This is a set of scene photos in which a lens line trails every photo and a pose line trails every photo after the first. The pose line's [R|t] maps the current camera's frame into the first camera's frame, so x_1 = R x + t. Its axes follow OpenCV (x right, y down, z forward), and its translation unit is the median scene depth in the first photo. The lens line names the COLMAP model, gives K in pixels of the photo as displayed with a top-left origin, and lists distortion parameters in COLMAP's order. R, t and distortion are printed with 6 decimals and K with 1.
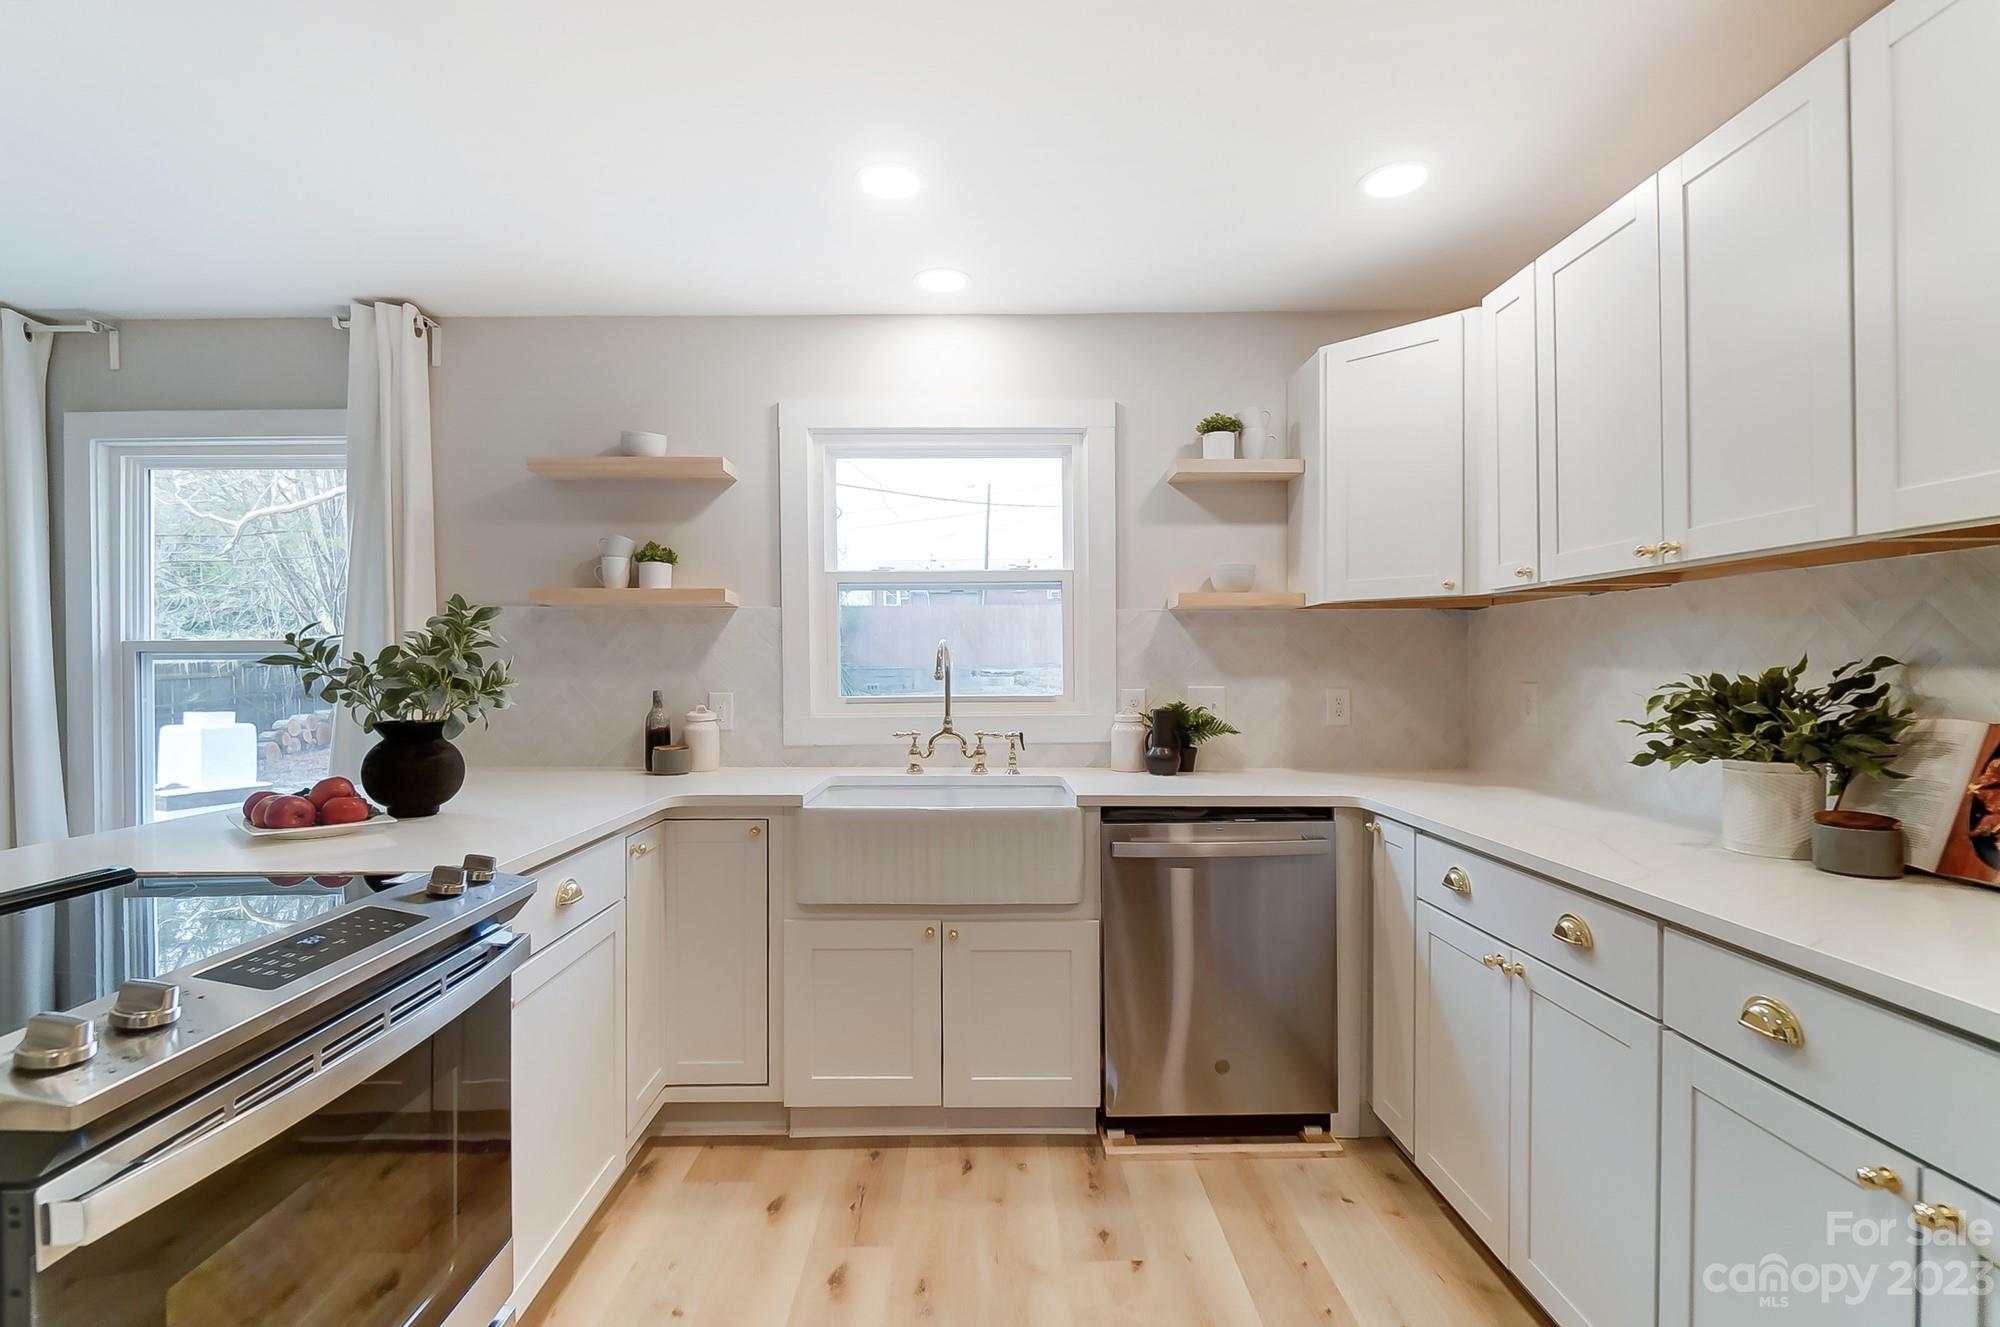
lens RADIAL K [[906.3, 0, 996.7], [0, 906.3, 671.5], [0, 0, 1]] dist [-0.000786, -0.000565]
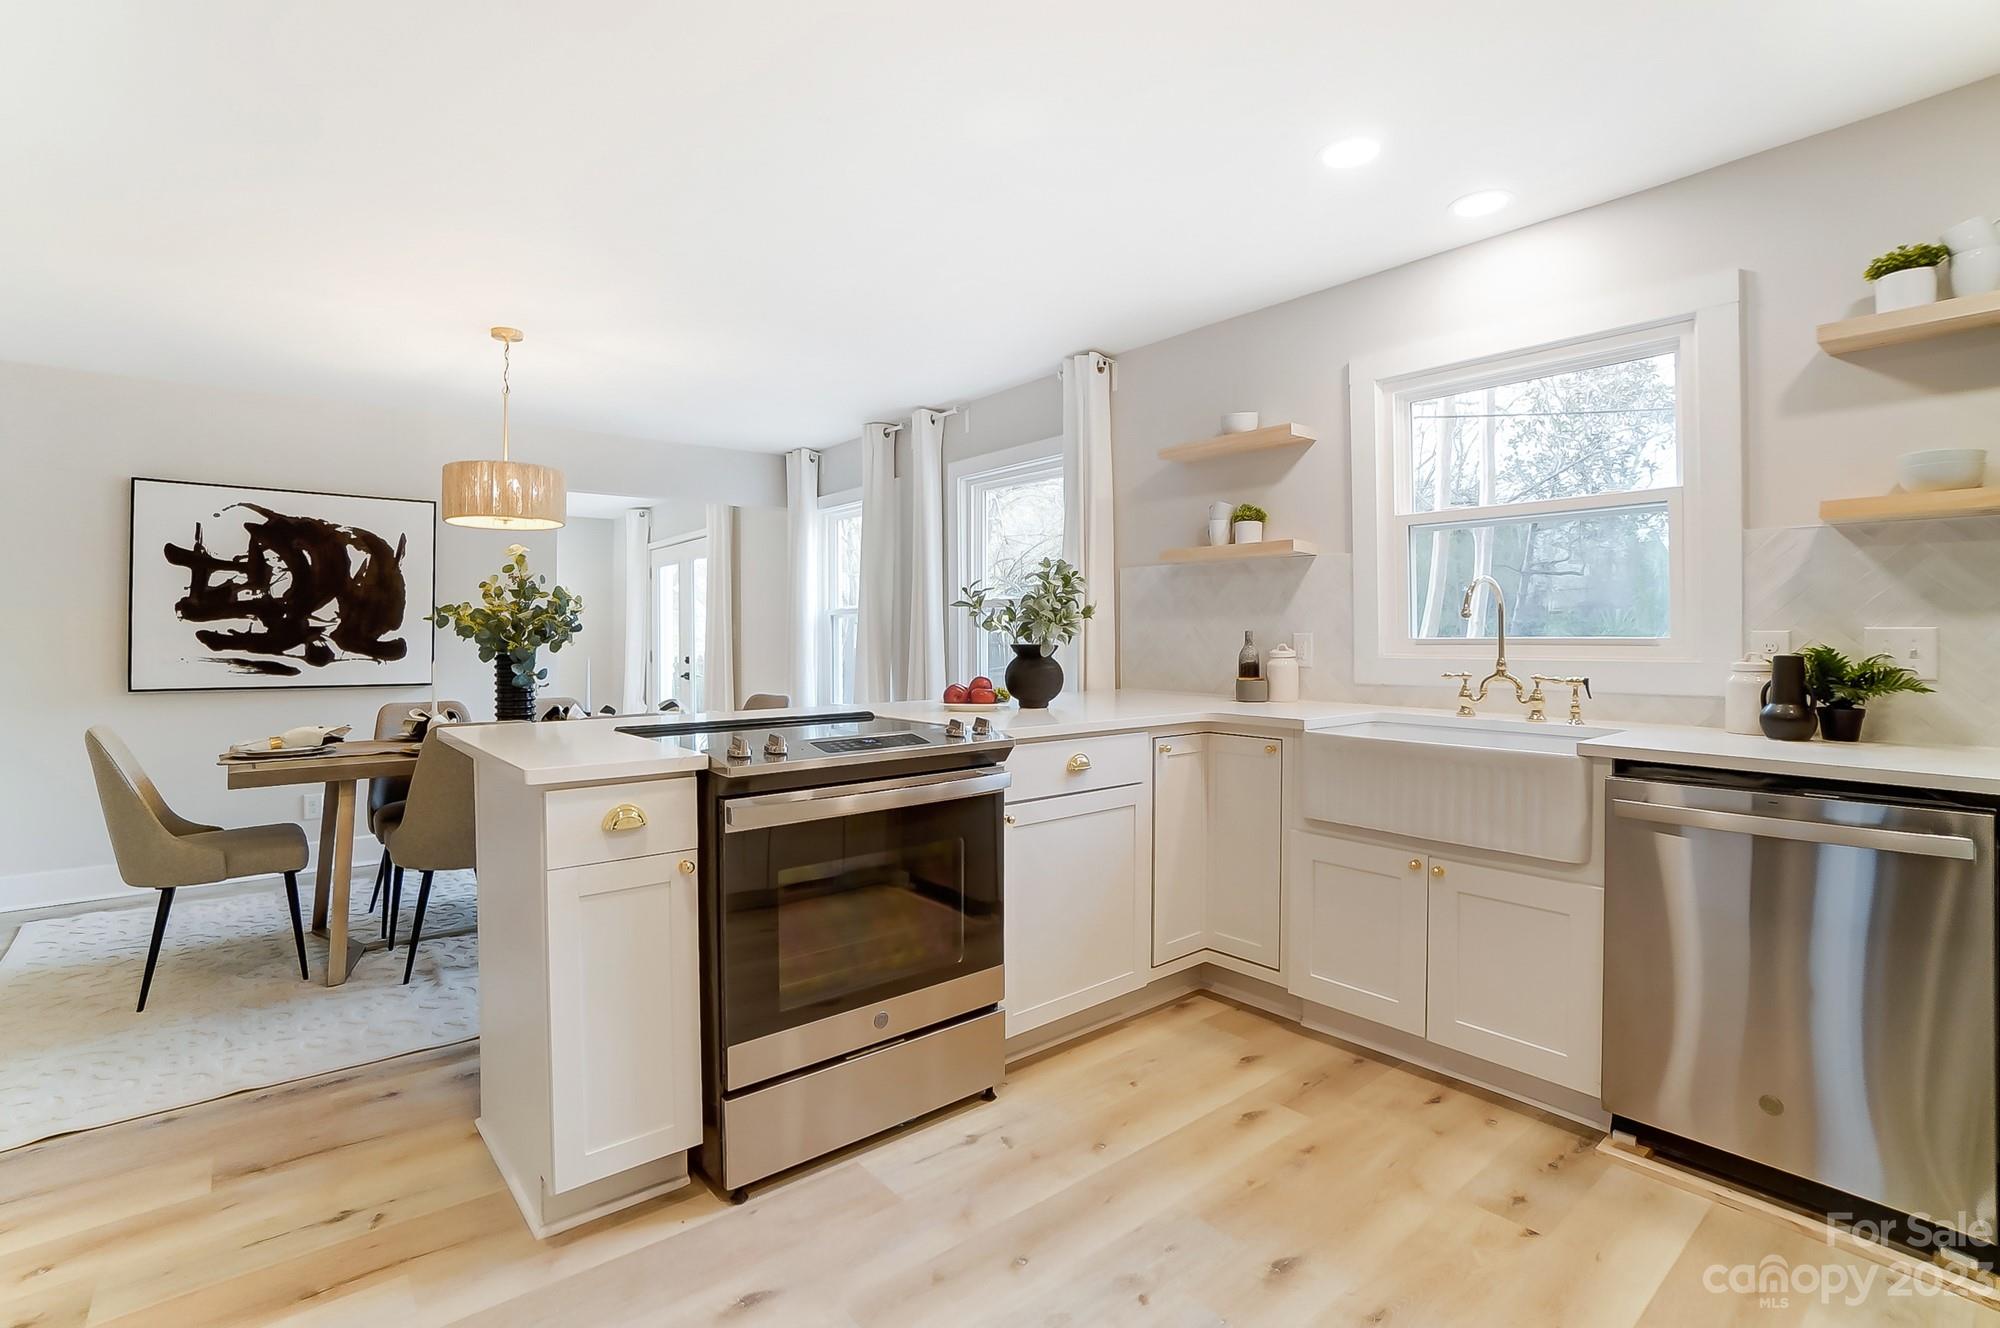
lens RADIAL K [[925.2, 0, 974.3], [0, 925.2, 632.3], [0, 0, 1]] dist [-0.067315, 0.027551]
pose [[0.617014, 0.002616, -0.786948, 0.351026], [-0.002040, 0.999996, 0.001725, 0.022276], [0.786950, 0.000541, 0.617017, -0.012885]]
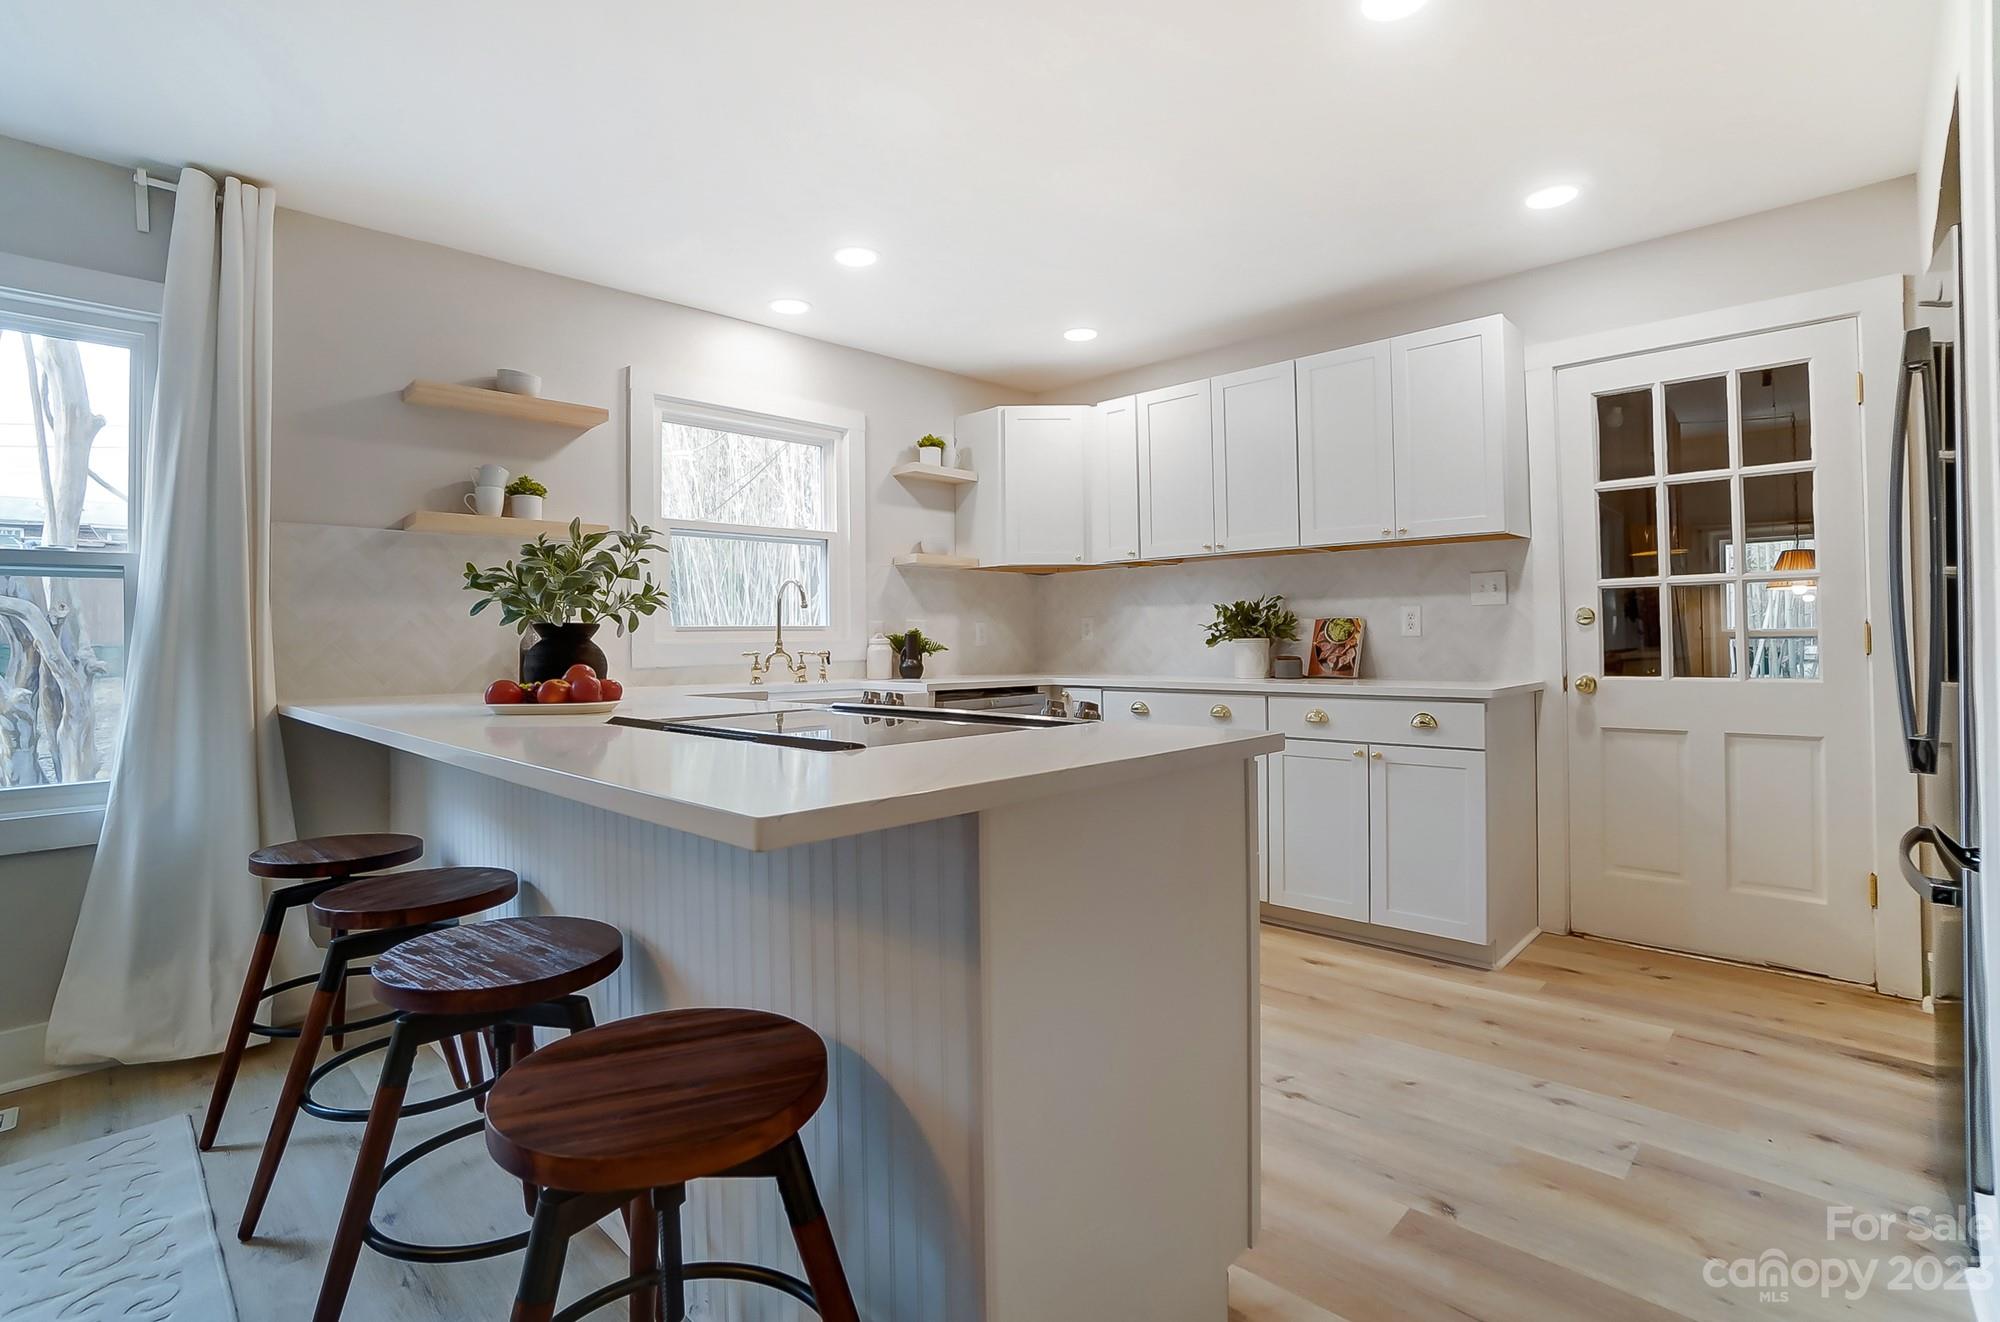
lens RADIAL K [[925.2, 0, 974.3], [0, 925.2, 629.3], [0, 0, 1]] dist [-0.067315, 0.027551]
pose [[0.721235, 0.004521, 0.692676, -0.758246], [0.012148, 0.999742, -0.019174, 0.063592], [-0.692584, 0.022243, 0.720994, -0.127949]]
